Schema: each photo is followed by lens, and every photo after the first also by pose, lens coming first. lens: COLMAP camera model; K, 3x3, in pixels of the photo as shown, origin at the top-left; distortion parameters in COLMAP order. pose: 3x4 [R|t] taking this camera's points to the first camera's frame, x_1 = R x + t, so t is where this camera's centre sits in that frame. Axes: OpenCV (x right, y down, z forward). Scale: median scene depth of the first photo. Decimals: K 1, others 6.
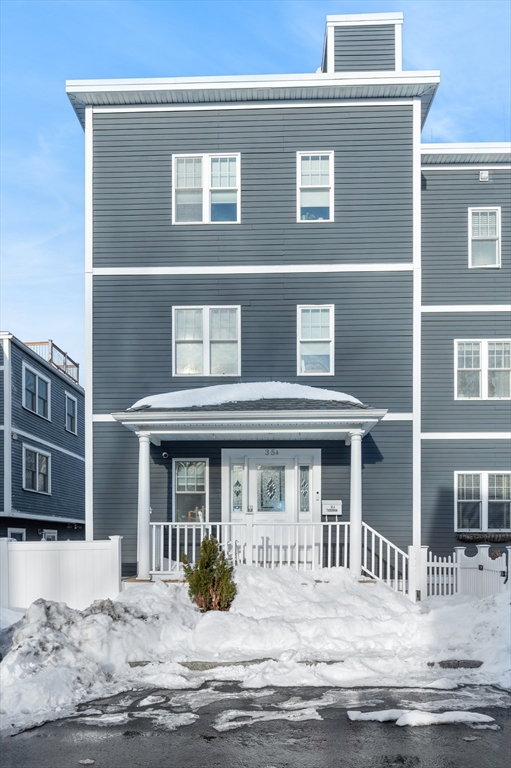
lens RADIAL K [[606.5, 0, 255.5], [0, 606.5, 384.0], [0, 0, 1]] dist [-0.001105, -0.000352]
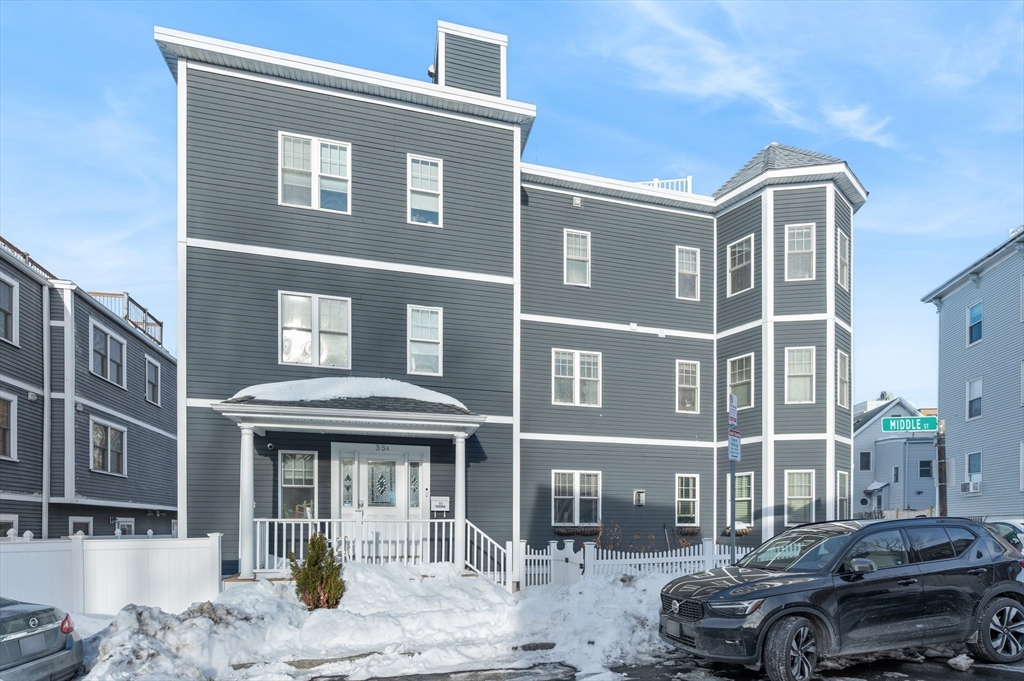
lens RADIAL K [[768.7, 0, 512.0], [0, 768.7, 340.5], [0, 0, 1]] dist [-0.003931, 0.001568]
pose [[0.987165, 0.005877, 0.159594, 0.036071], [-0.011859, 0.999261, 0.036554, -0.116118], [-0.159261, -0.037977, 0.986506, -0.277037]]
